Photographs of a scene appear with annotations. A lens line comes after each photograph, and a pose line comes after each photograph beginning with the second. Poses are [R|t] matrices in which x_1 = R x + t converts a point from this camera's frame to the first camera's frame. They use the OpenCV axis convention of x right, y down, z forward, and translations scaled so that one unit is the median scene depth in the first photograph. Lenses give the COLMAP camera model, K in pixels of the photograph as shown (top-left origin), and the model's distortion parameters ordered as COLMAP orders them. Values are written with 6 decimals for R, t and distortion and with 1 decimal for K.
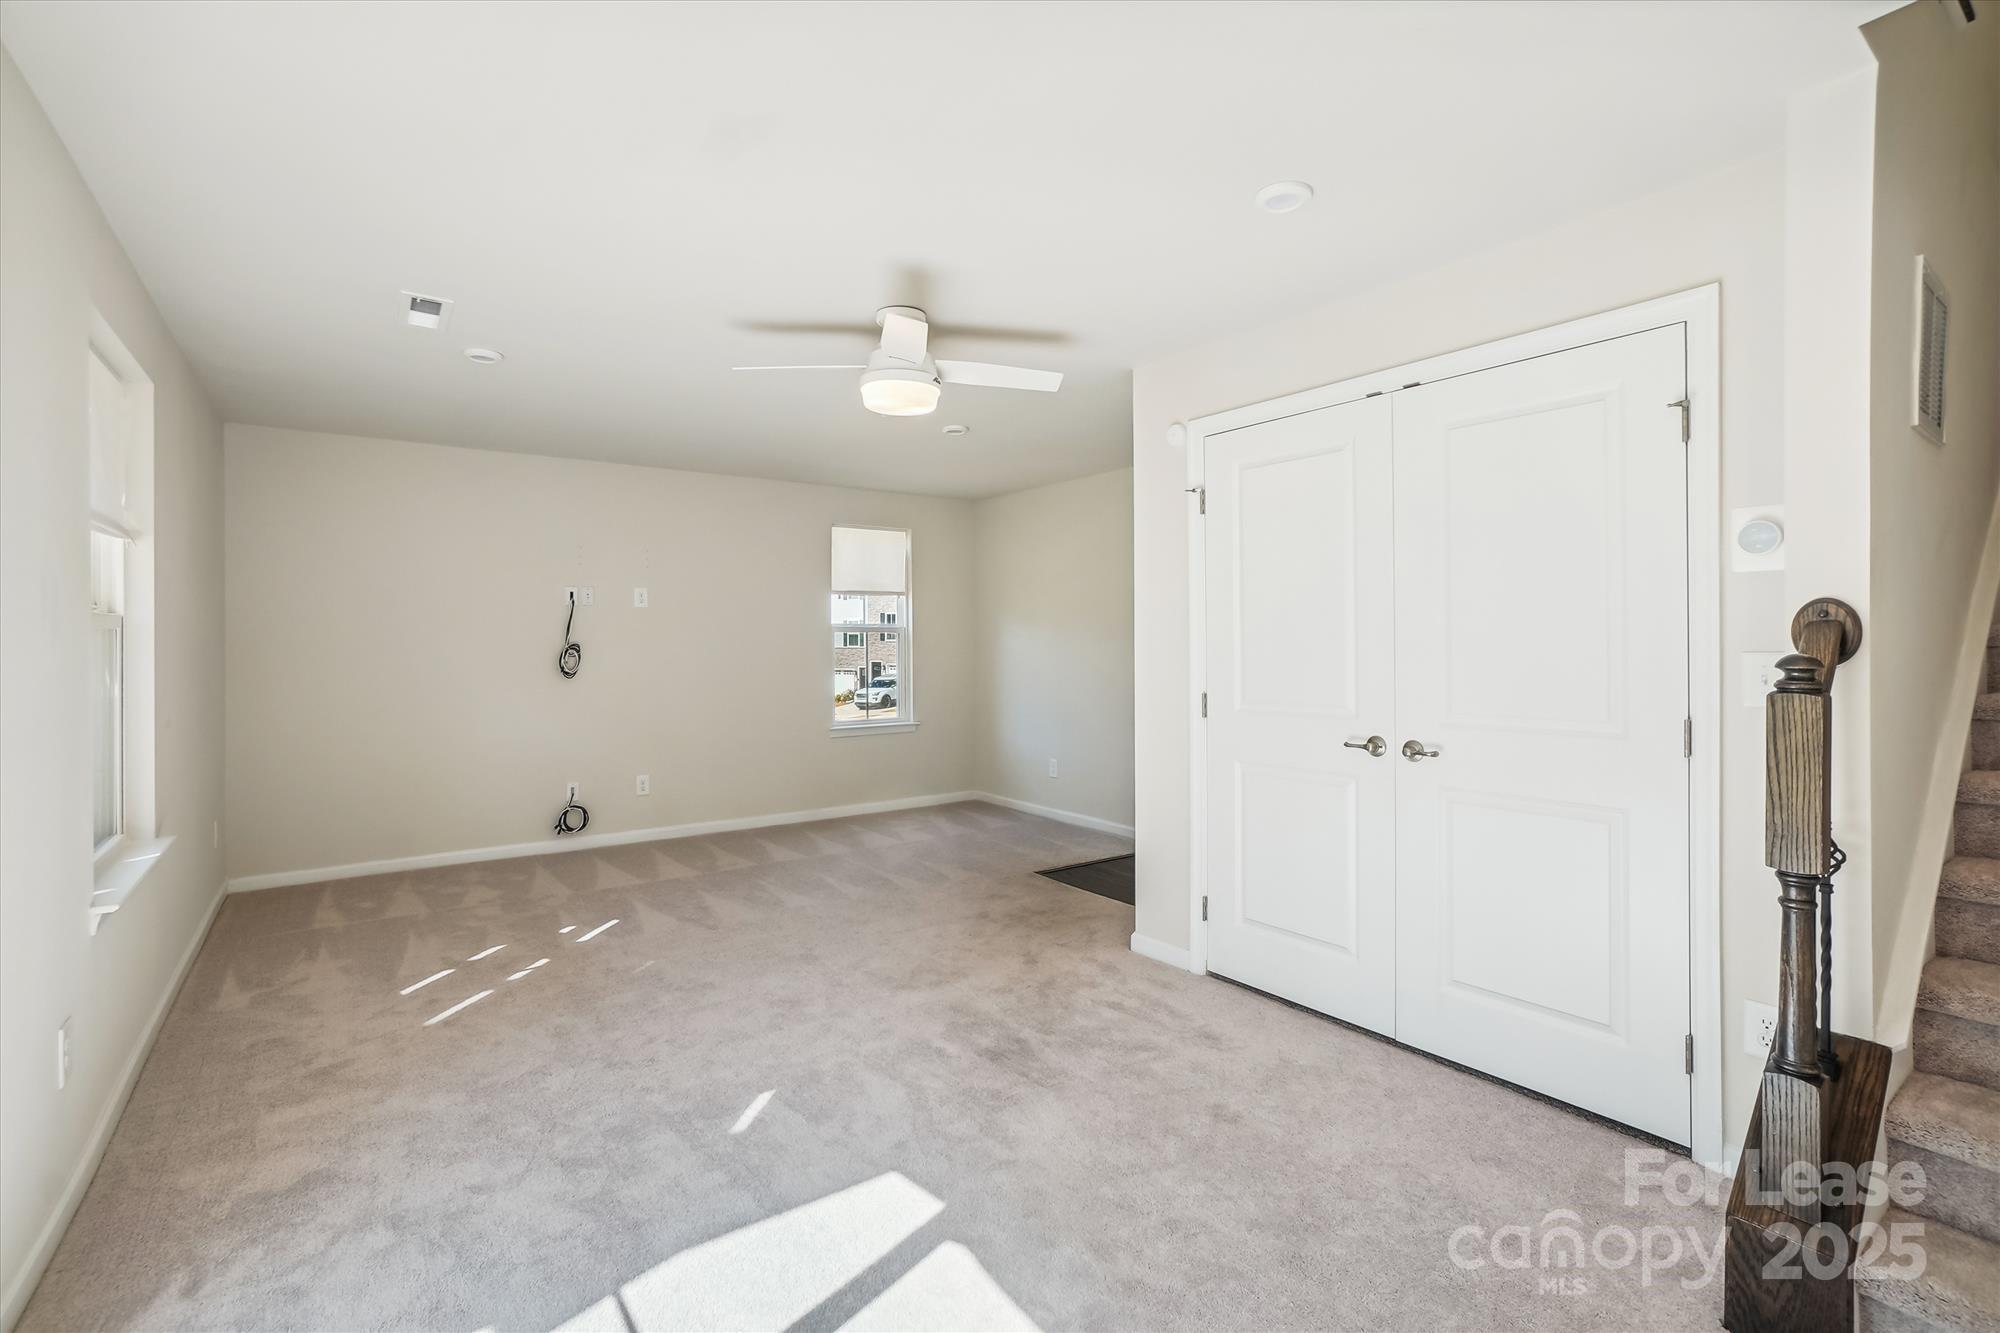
lens RADIAL K [[914.4, 0, 997.4], [0, 914.4, 647.0], [0, 0, 1]] dist [-0.015910, 0.002606]
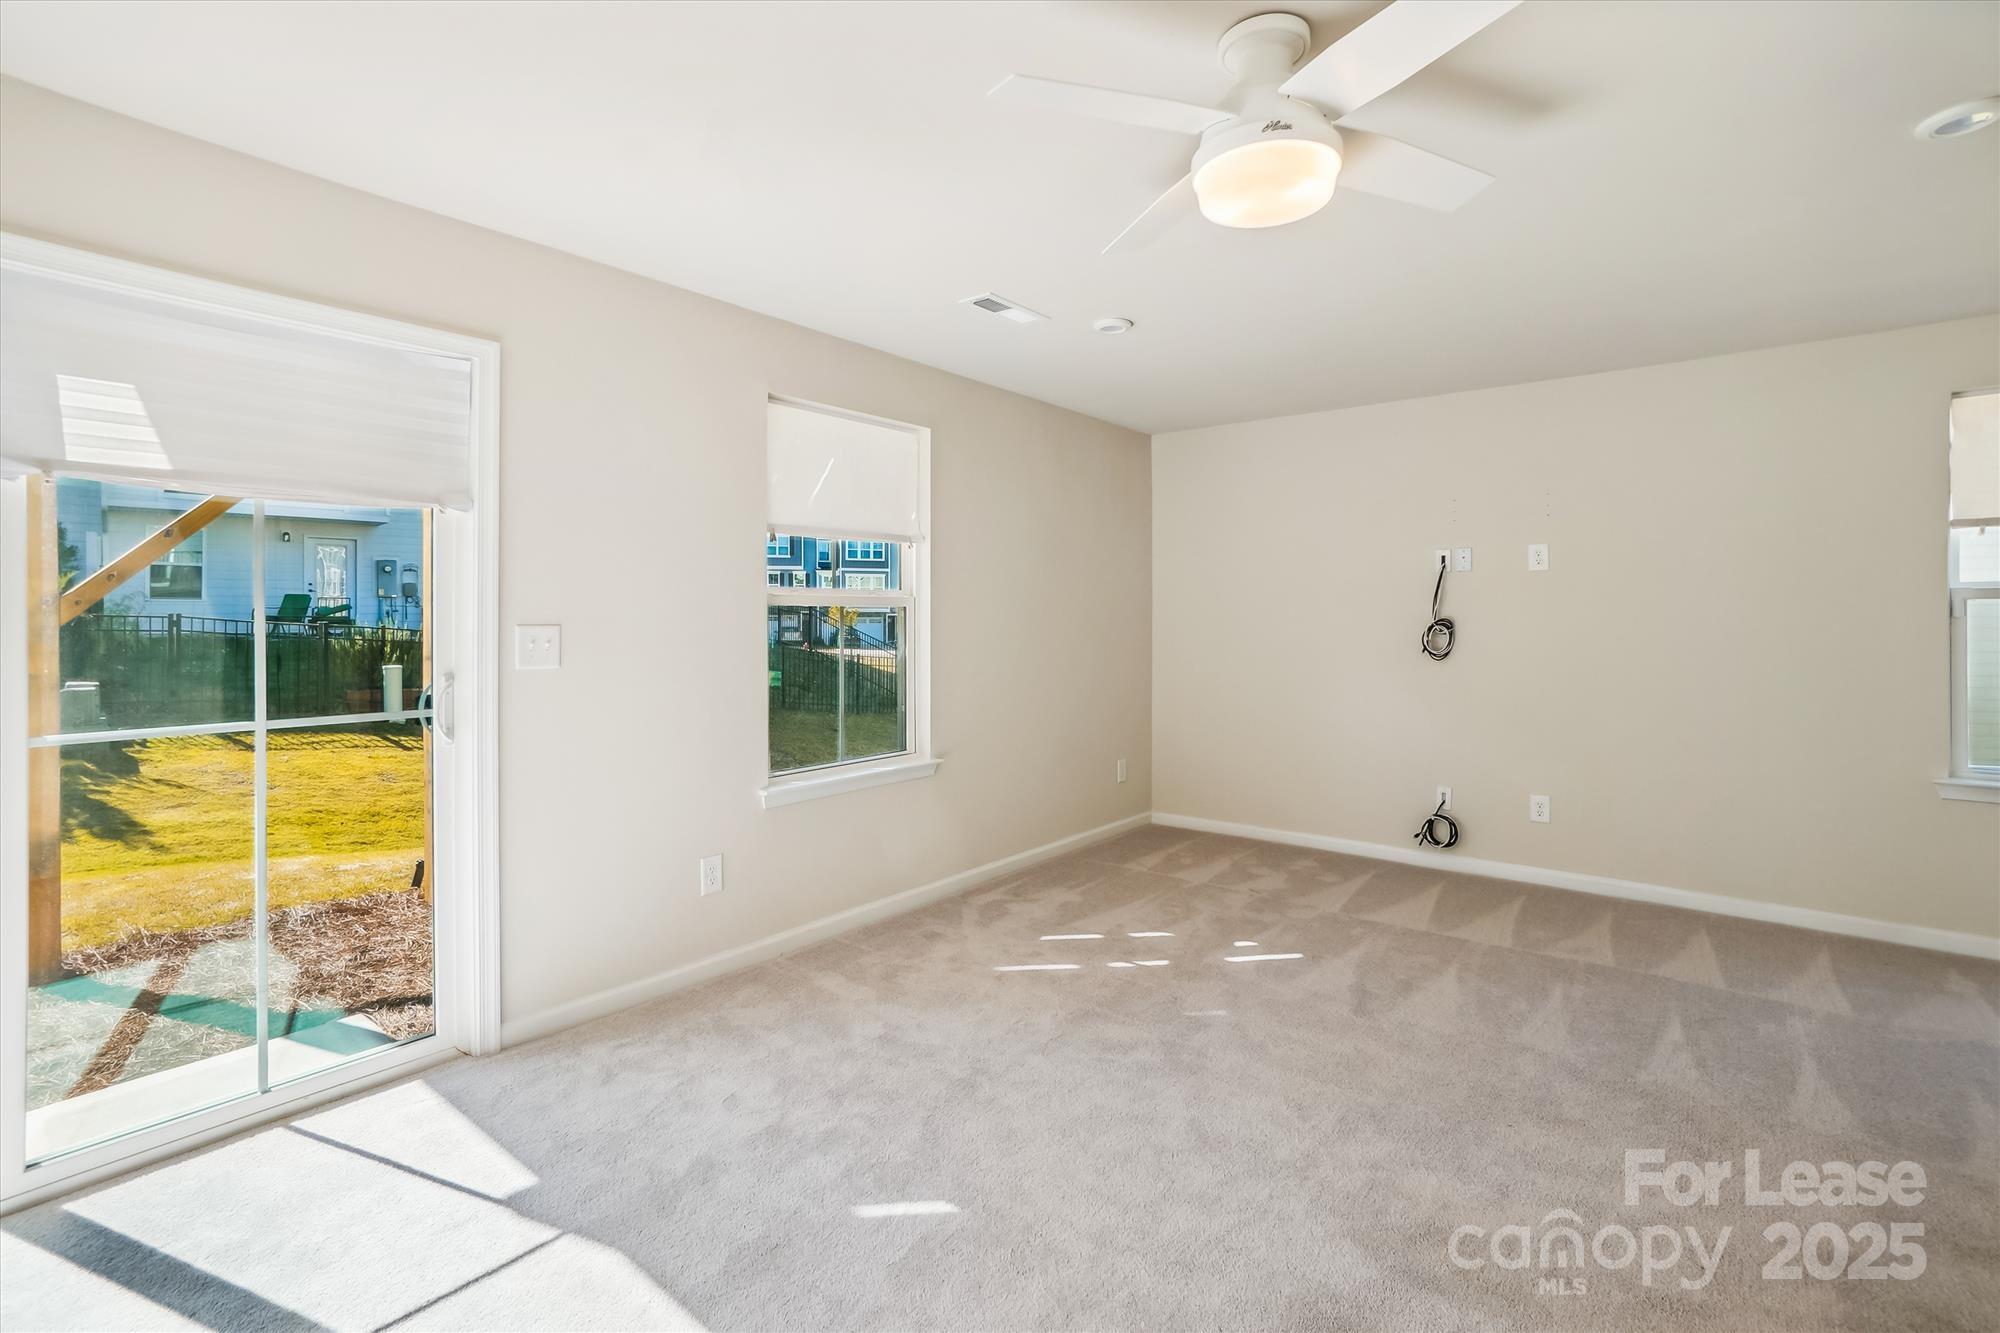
lens RADIAL K [[914.4, 0, 982.7], [0, 914.4, 642.9], [0, 0, 1]] dist [-0.015910, 0.002606]
pose [[0.235959, 0.034000, -0.971168, 0.343302], [-0.004116, 0.999414, 0.033989, -0.011917], [0.971754, -0.004023, 0.235960, 0.592071]]
